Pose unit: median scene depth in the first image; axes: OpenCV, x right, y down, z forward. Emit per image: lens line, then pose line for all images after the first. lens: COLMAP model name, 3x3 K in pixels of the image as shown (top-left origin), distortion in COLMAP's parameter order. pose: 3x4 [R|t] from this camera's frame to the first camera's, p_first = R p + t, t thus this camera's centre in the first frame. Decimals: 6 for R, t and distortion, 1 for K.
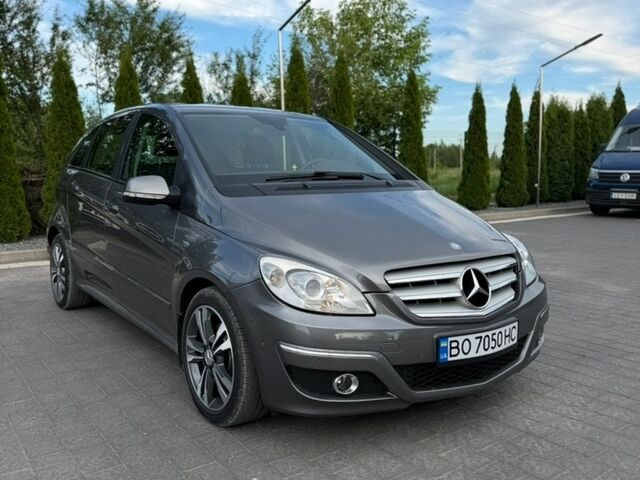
lens RADIAL K [[521.3, 0, 317.8], [0, 521.3, 247.9], [0, 0, 1]] dist [0.095484, -0.132778]
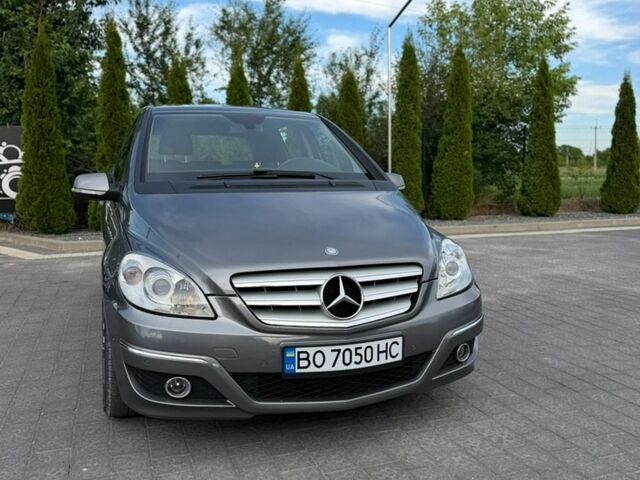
lens RADIAL K [[521.9, 0, 320.0], [0, 521.9, 240.0], [0, 0, 1]] dist [0.132801, -0.212501]
pose [[0.969877, 0.038938, -0.240461, 0.412476], [-0.041561, 0.999119, -0.005846, -0.015220], [0.240022, 0.015663, 0.970641, 0.075172]]
